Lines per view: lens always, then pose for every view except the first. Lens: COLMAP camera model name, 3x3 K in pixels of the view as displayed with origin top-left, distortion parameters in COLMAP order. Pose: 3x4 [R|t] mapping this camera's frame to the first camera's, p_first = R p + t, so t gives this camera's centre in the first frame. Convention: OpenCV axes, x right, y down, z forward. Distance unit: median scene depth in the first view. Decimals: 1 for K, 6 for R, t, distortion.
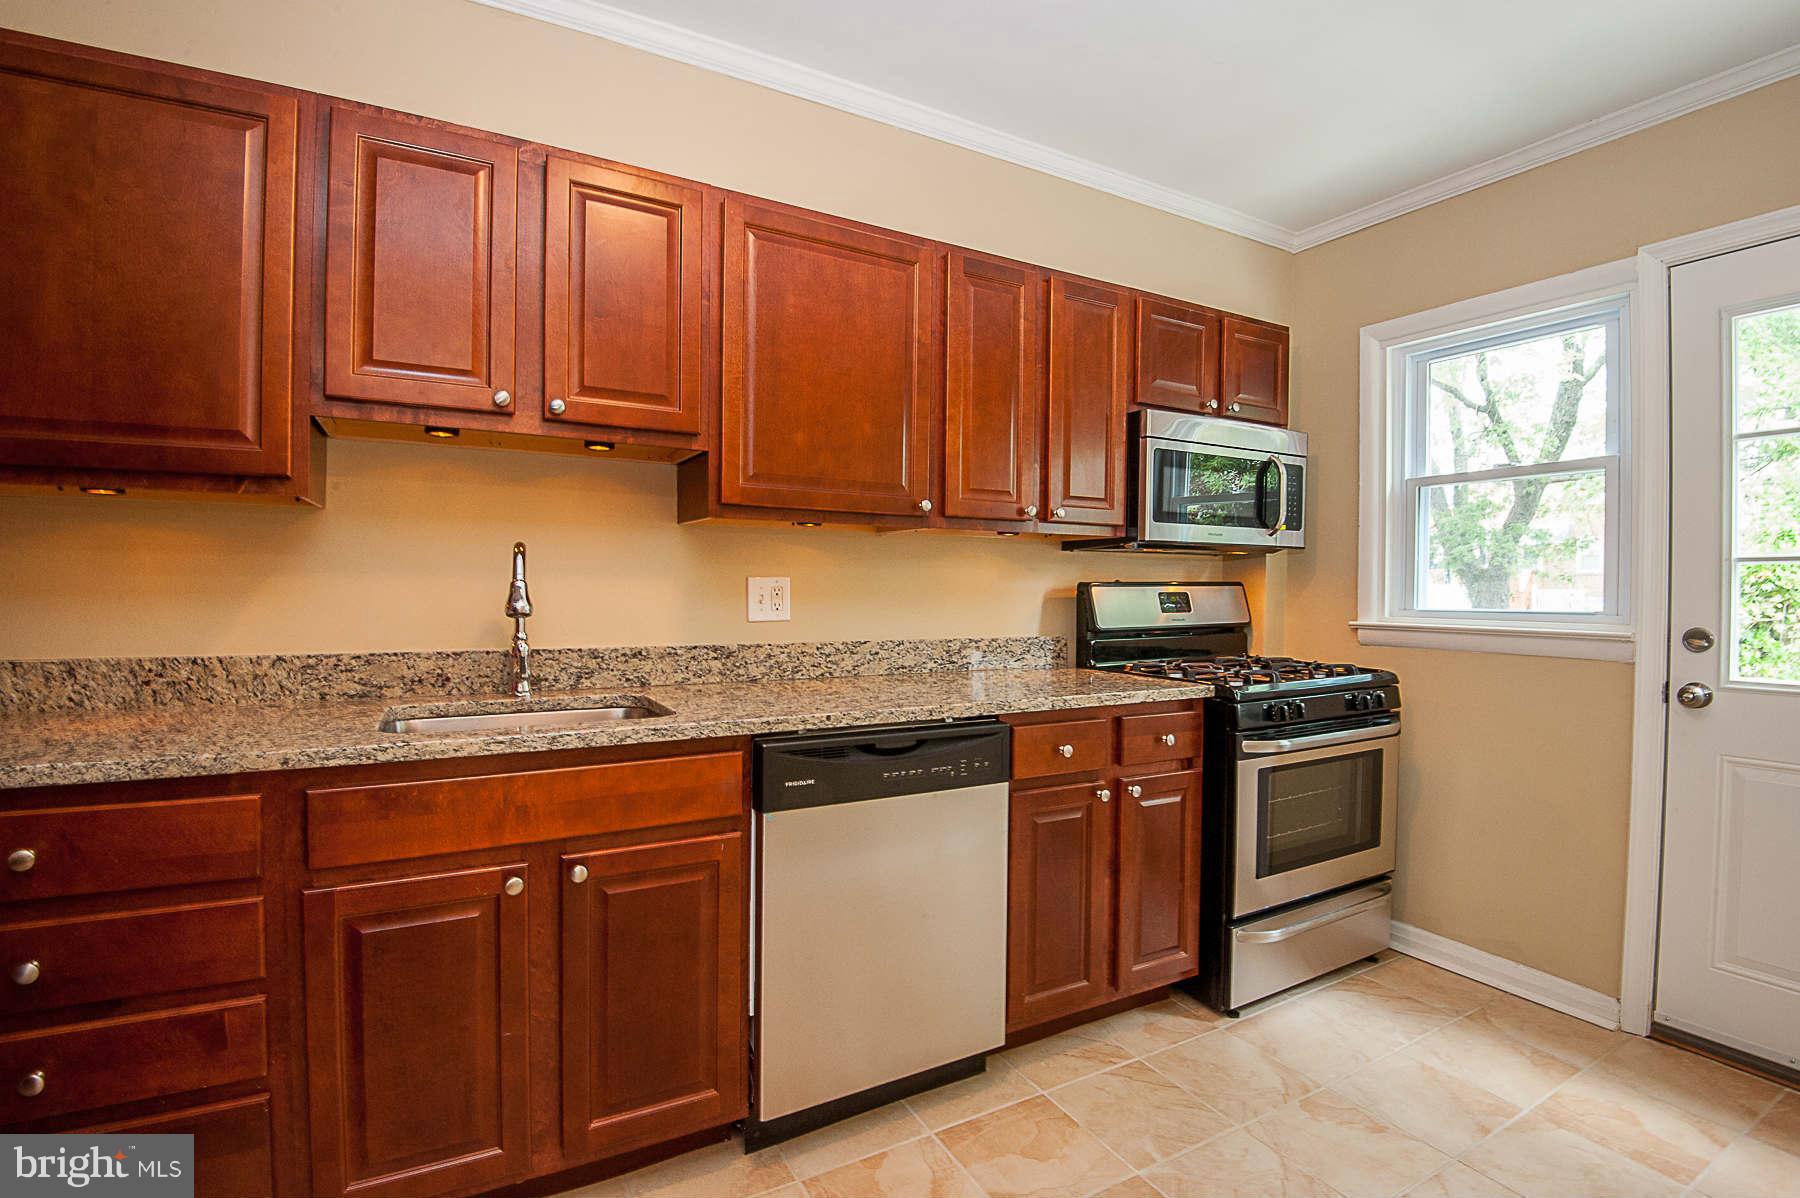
lens RADIAL K [[828.8, 0, 914.1], [0, 828.8, 594.5], [0, 0, 1]] dist [0.000012, -0.024696]
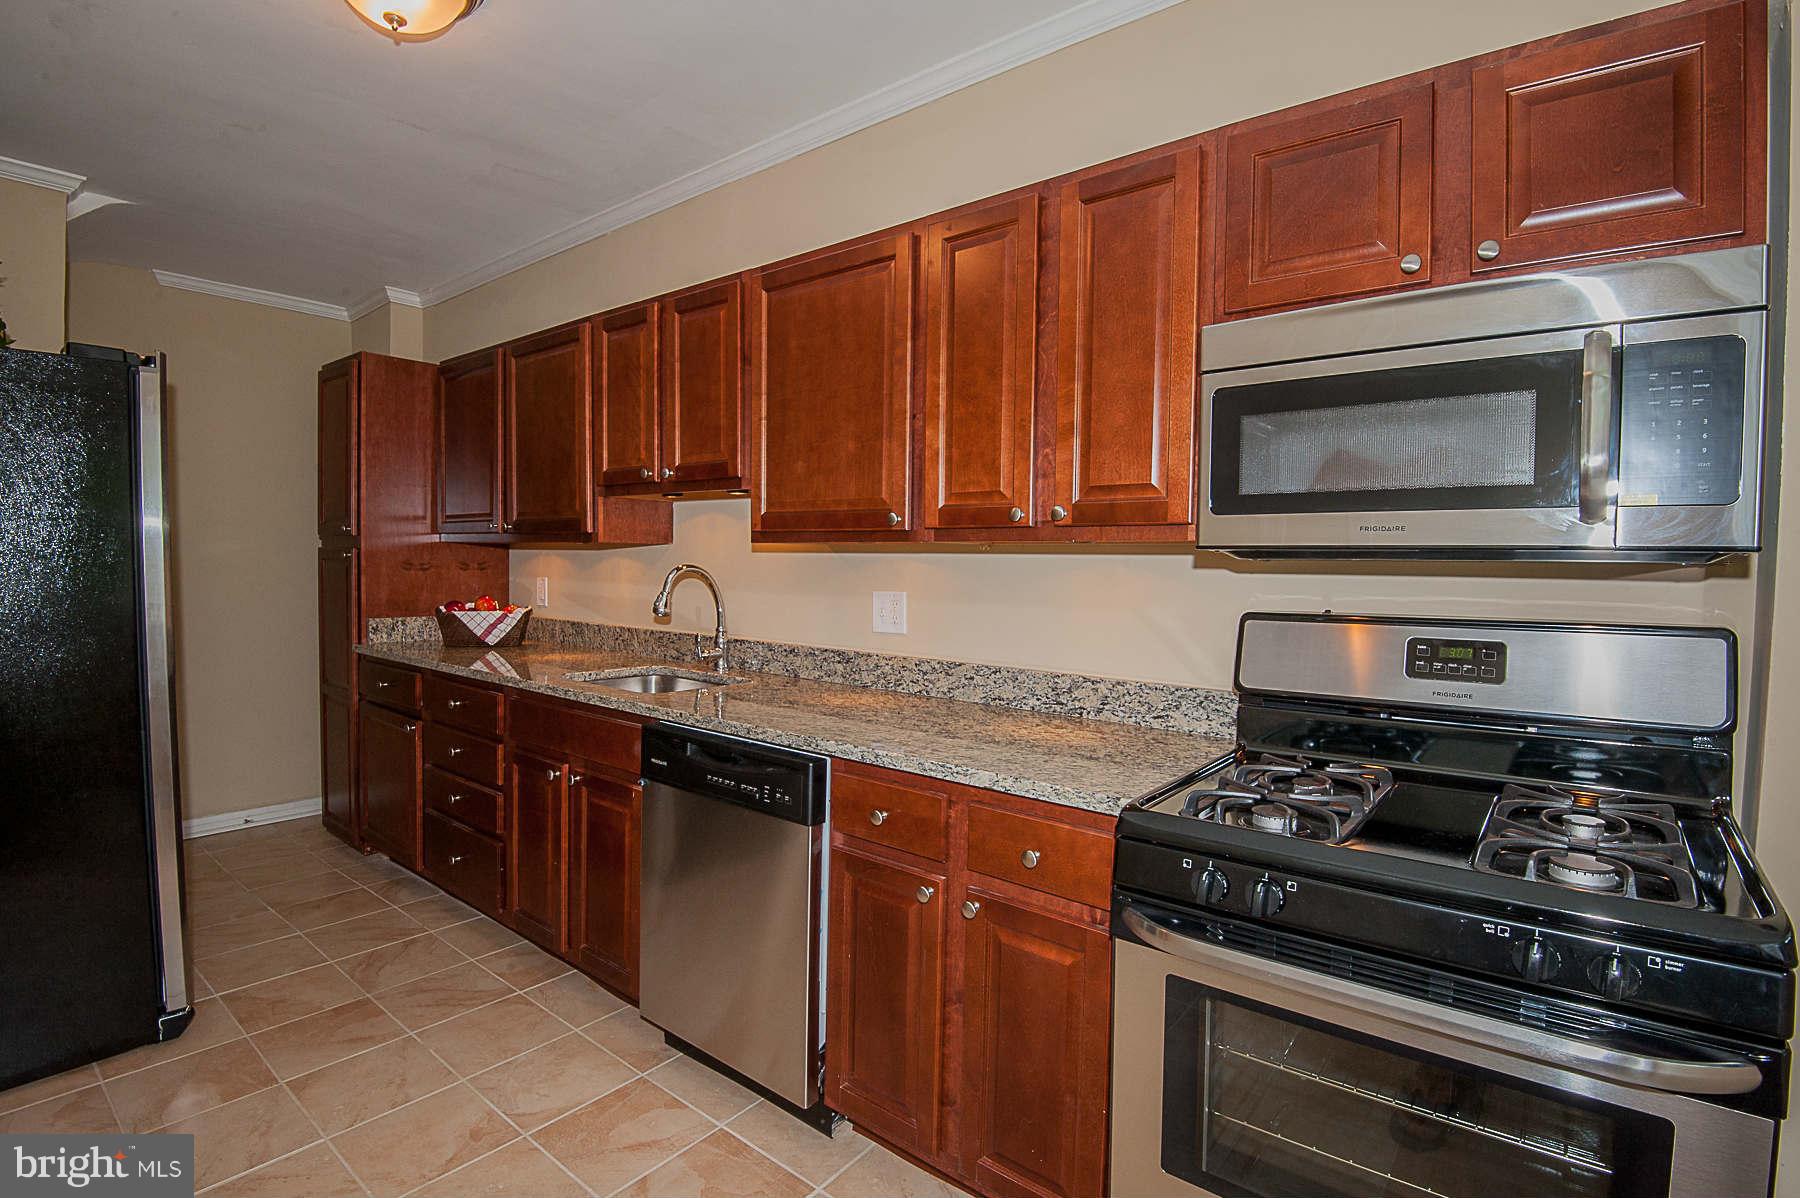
lens RADIAL K [[865.1, 0, 893.7], [0, 865.1, 600.0], [0, 0, 1]] dist [-0.000357, -0.029240]
pose [[0.357097, 0.030785, -0.933560, 0.881494], [-0.030662, 0.999304, 0.021224, -0.035007], [0.933564, 0.021046, 0.357792, 0.635714]]
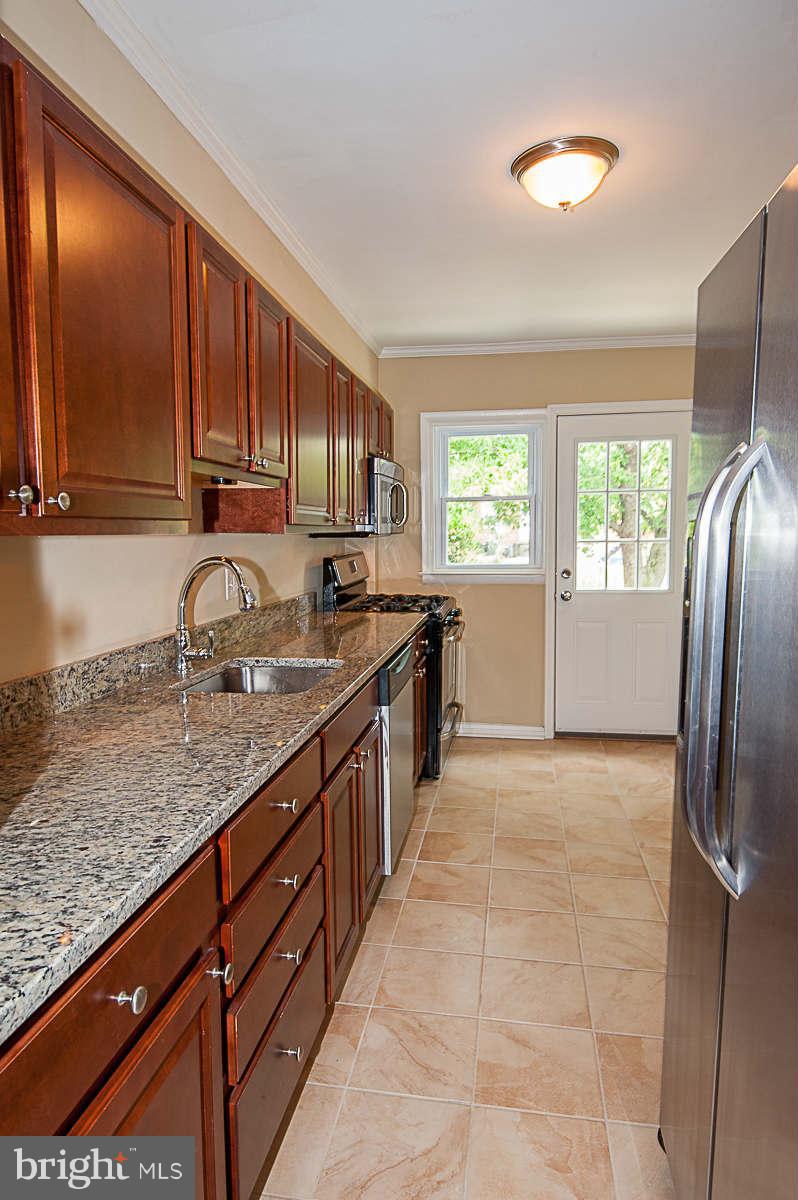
lens RADIAL K [[682.4, 0, 399.0], [0, 682.4, 600.0], [0, 0, 1]] dist [0.000727, -0.055772]
pose [[0.648846, -0.086063, 0.756037, -0.850037], [0.015341, 0.994861, 0.100084, -0.074567], [-0.760765, -0.053341, 0.646832, 0.038545]]
